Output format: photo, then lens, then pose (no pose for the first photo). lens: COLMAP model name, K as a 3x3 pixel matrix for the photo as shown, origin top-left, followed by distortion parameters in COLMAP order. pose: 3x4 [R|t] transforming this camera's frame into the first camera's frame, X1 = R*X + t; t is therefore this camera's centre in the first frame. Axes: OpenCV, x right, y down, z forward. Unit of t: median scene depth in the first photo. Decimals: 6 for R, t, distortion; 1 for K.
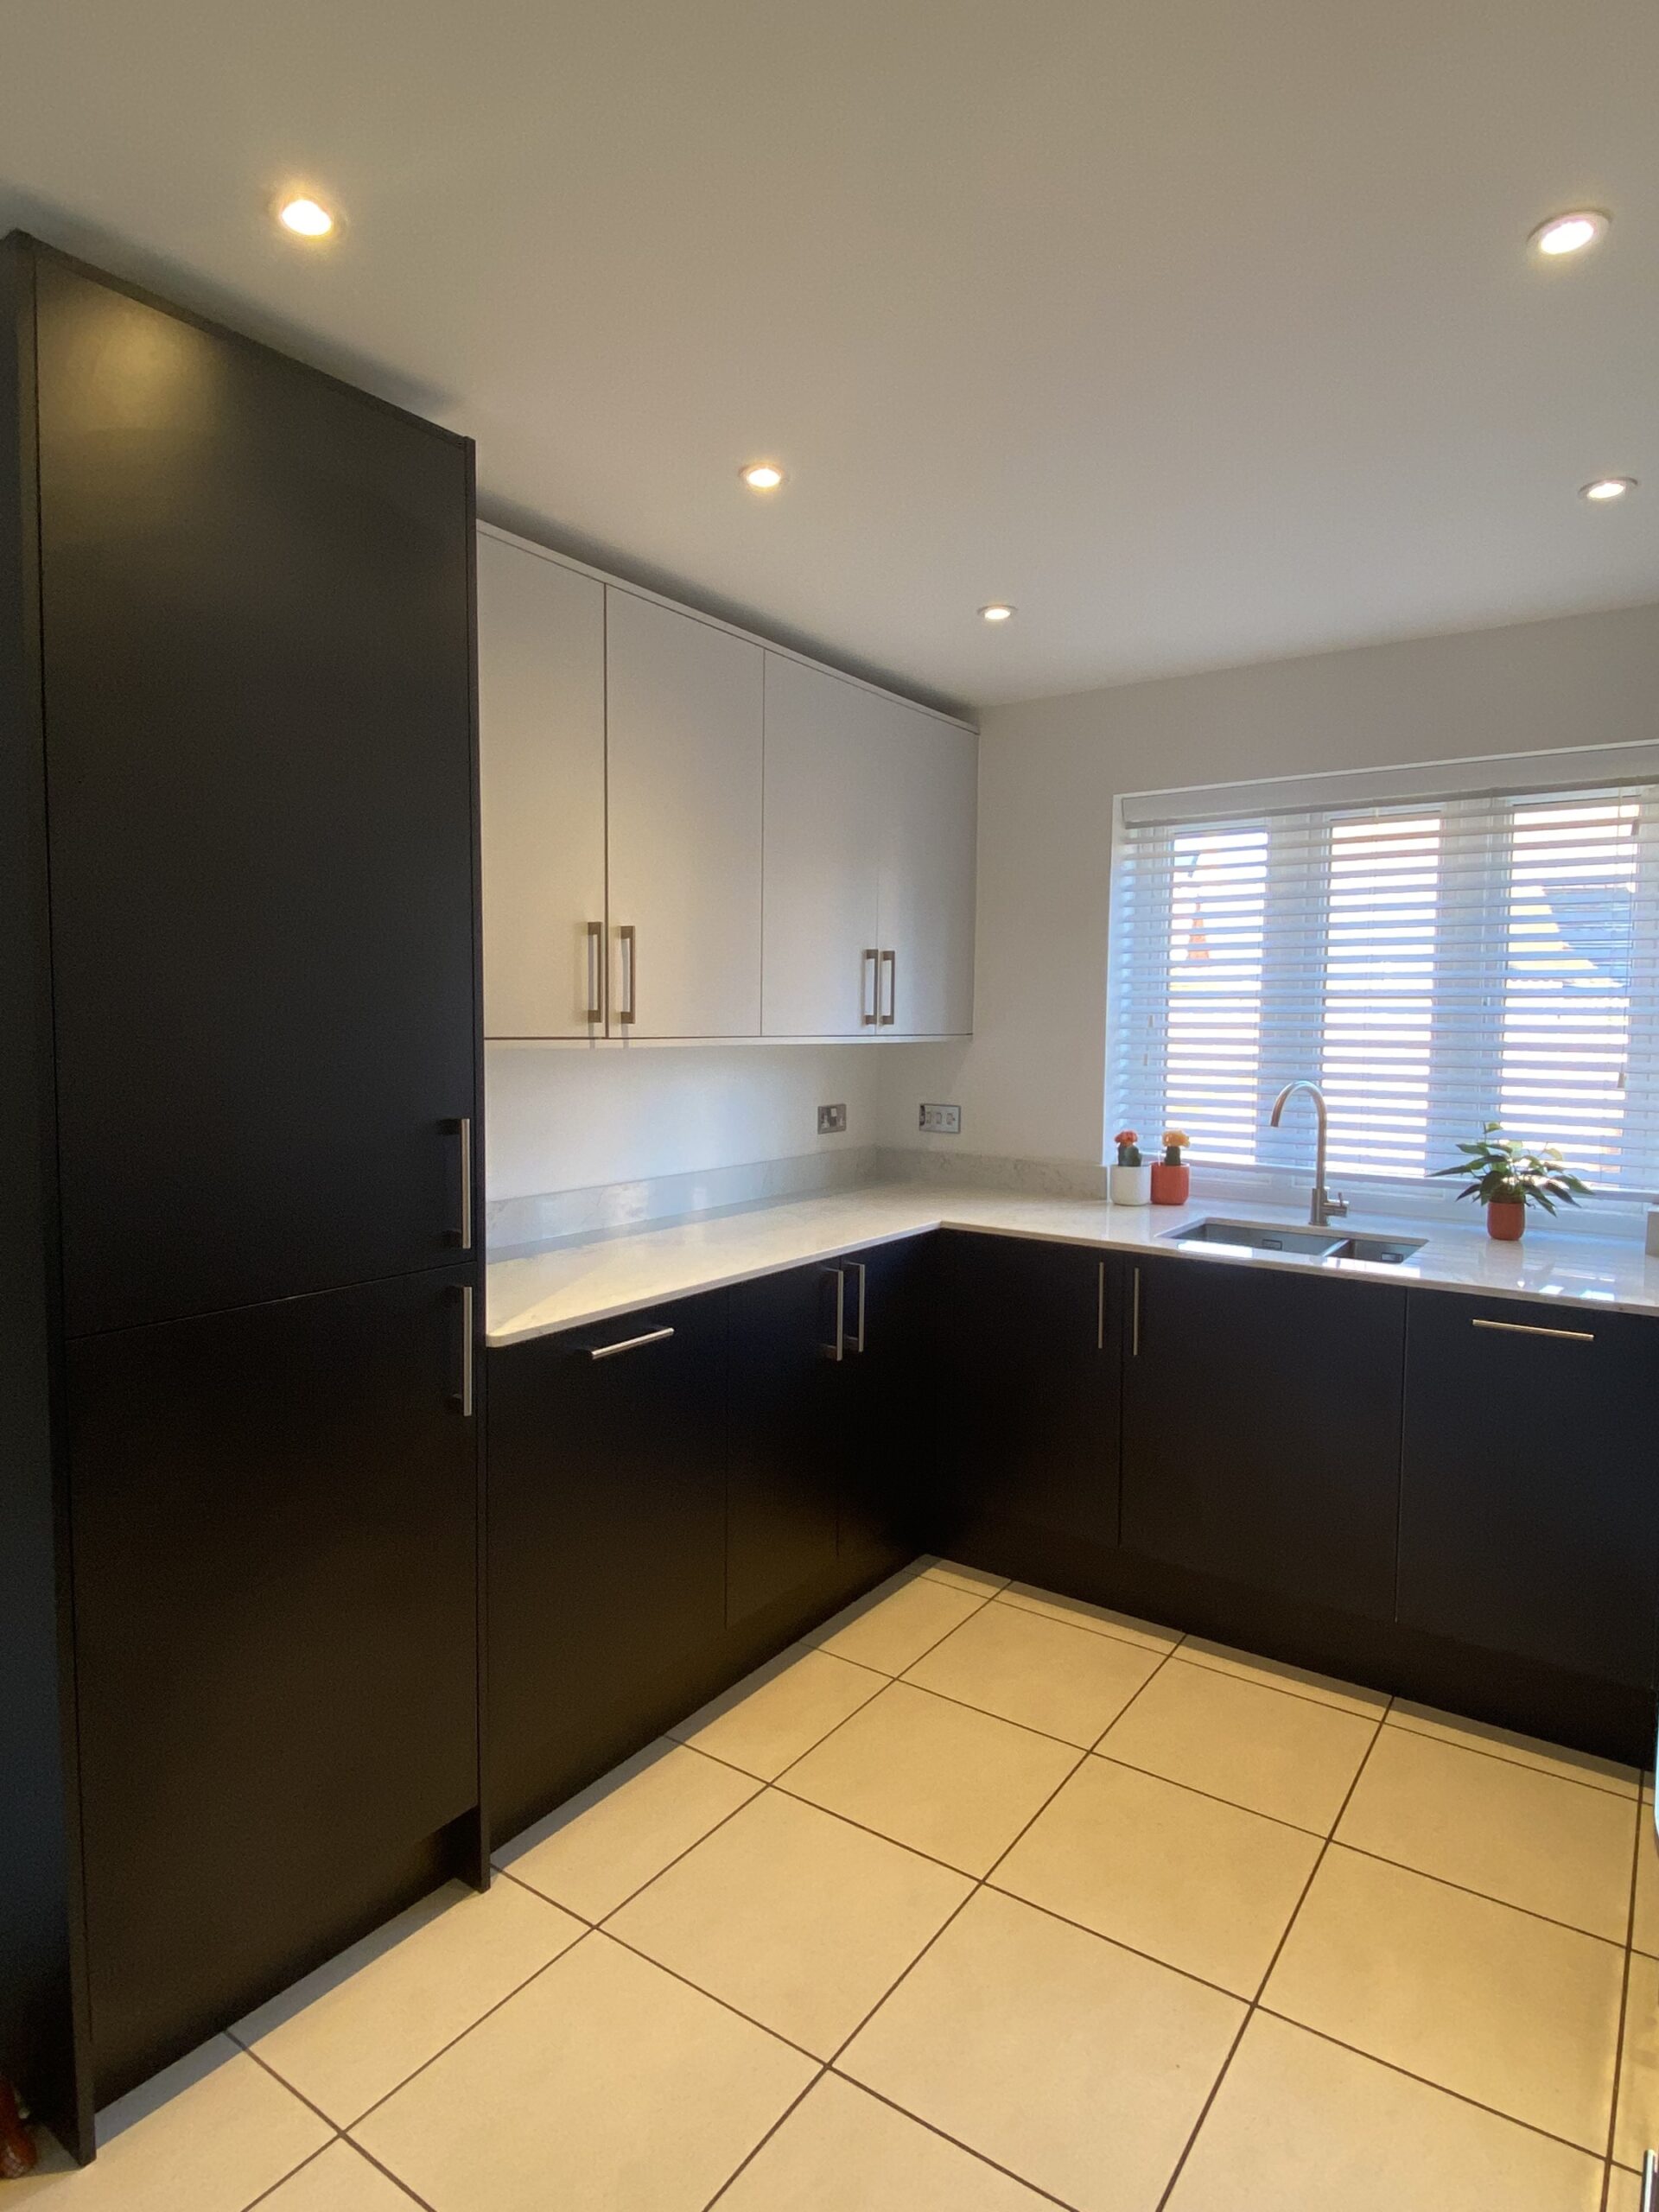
lens RADIAL K [[1246.9, 0, 829.5], [0, 1246.9, 1106.0], [0, 0, 1]] dist [0.048305, -0.000062]
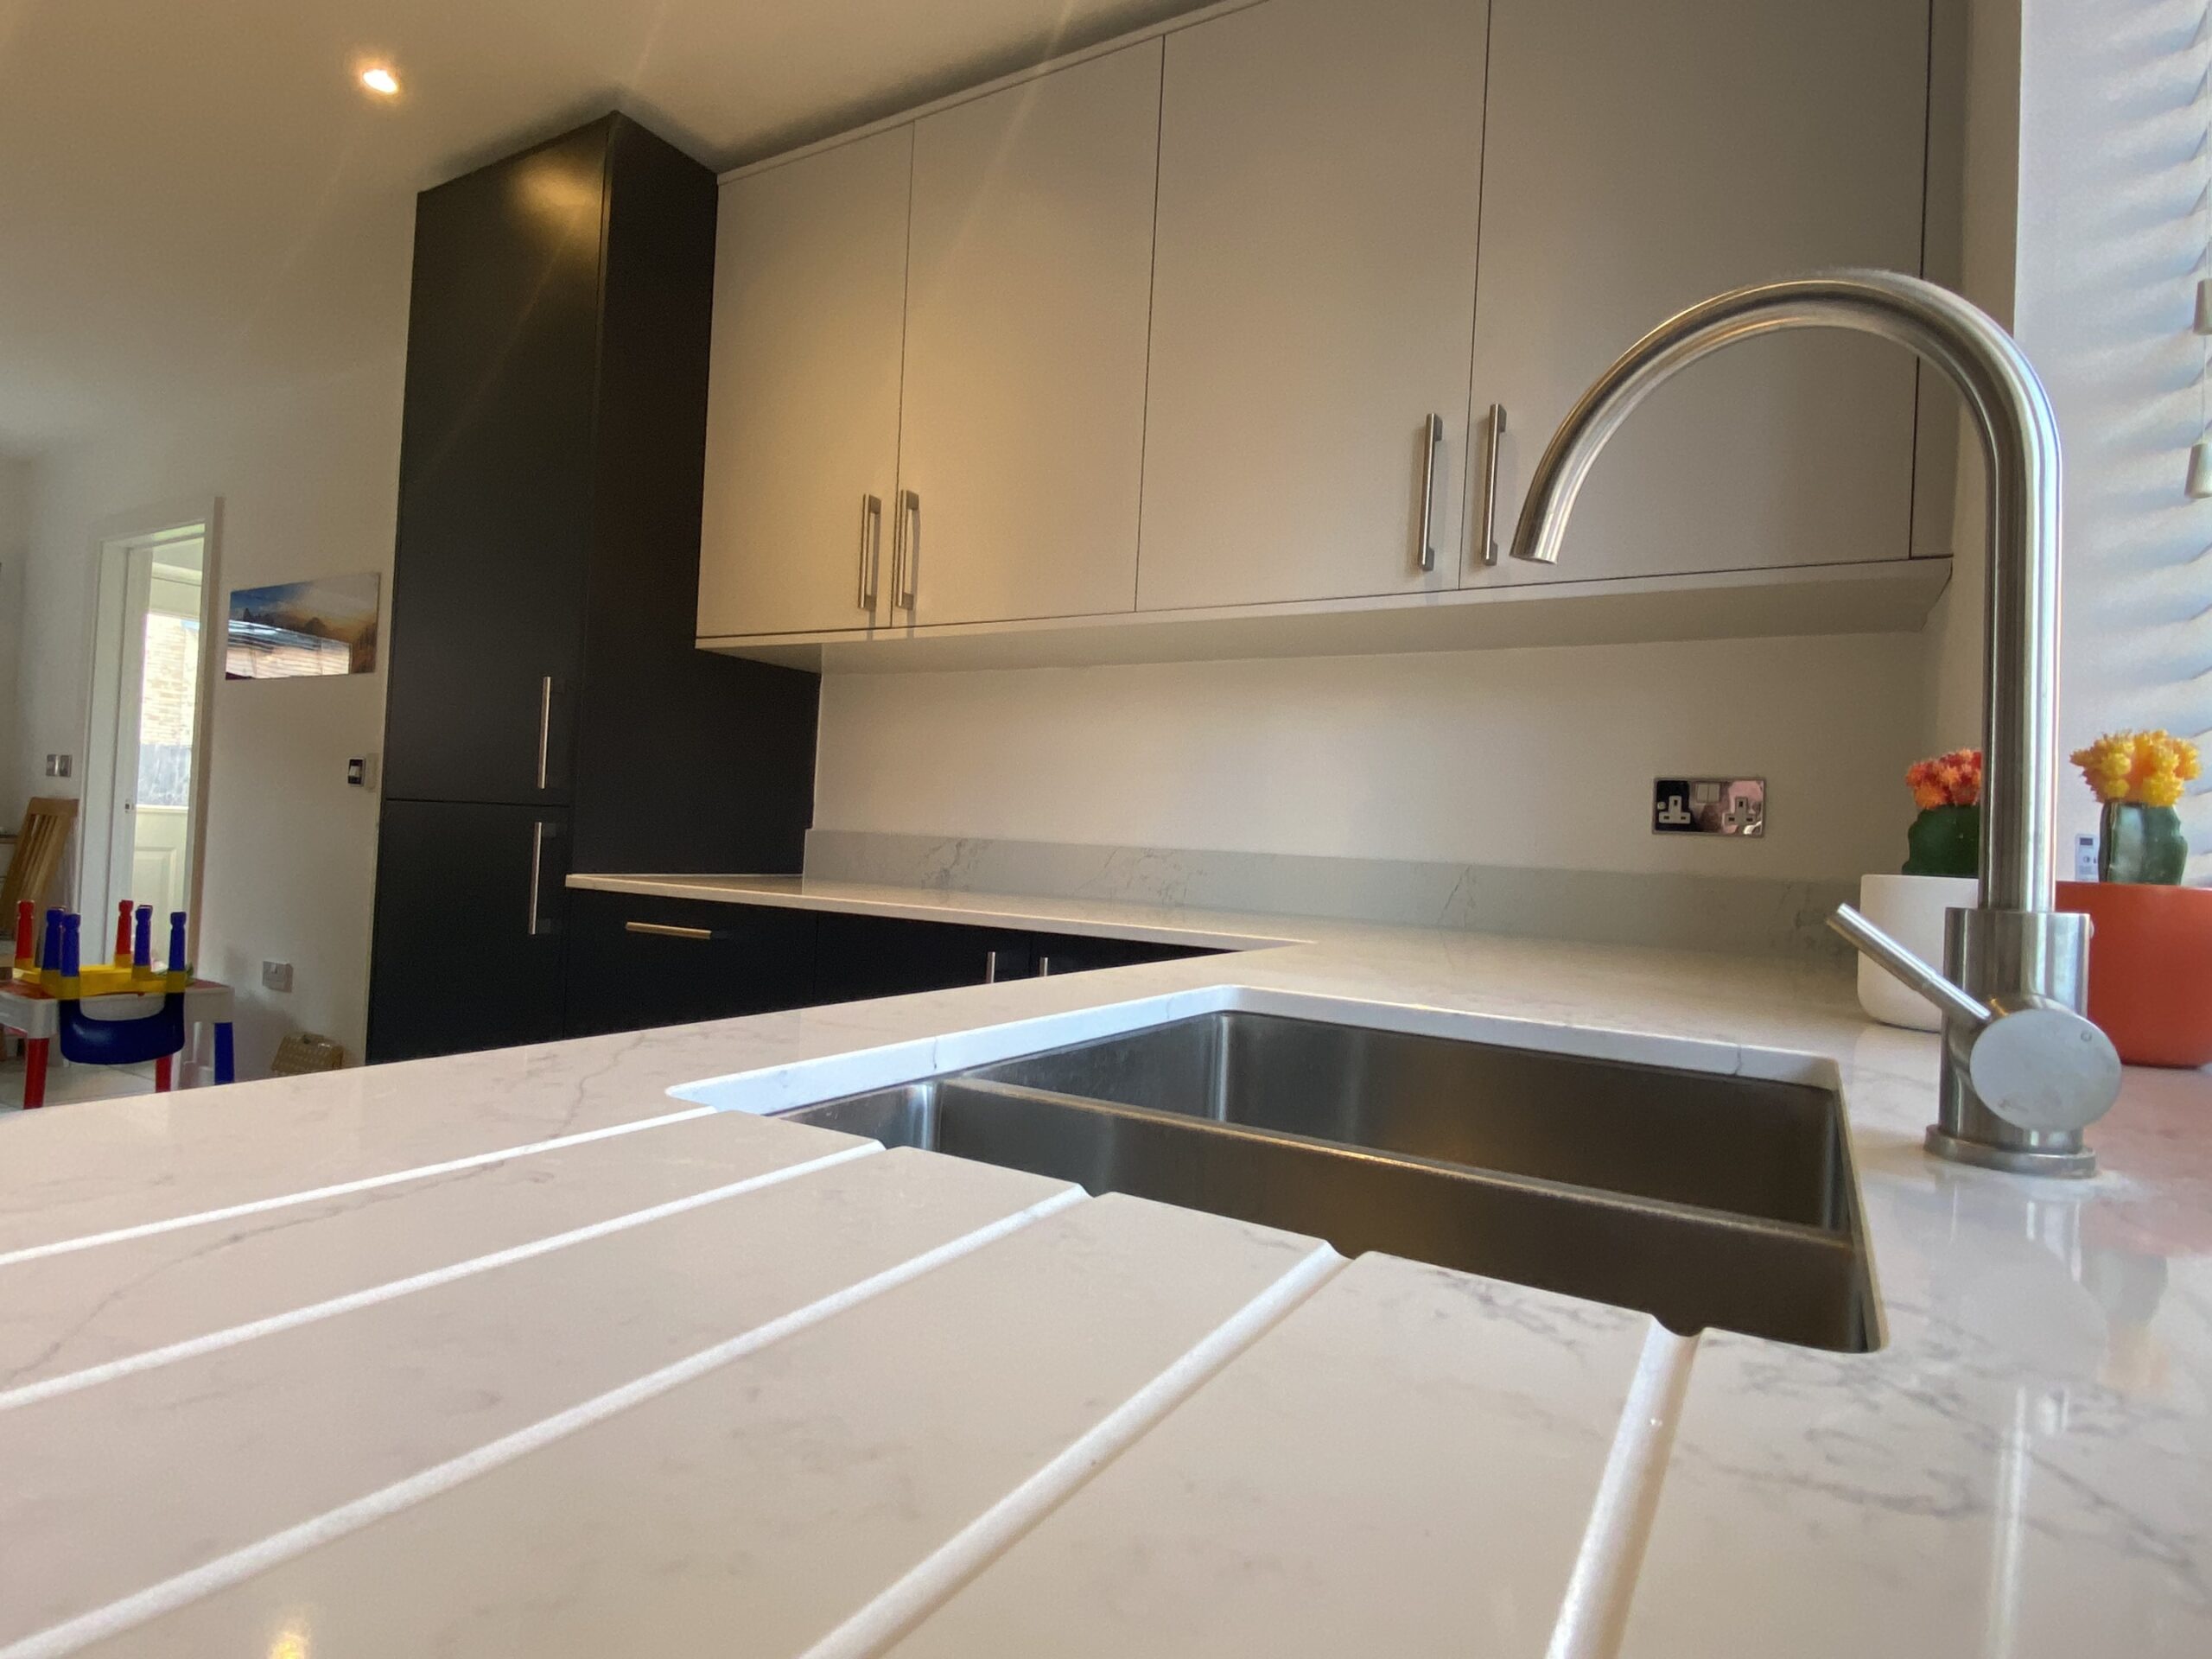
lens RADIAL K [[1138.0, 0, 1106.0], [0, 1138.0, 829.5], [0, 0, 1]] dist [0.003594, -0.017460]
pose [[0.076609, -0.013921, -0.996964, 0.612611], [-0.126268, 0.991717, -0.023551, 0.083553], [0.989034, 0.127688, 0.074217, 1.093637]]
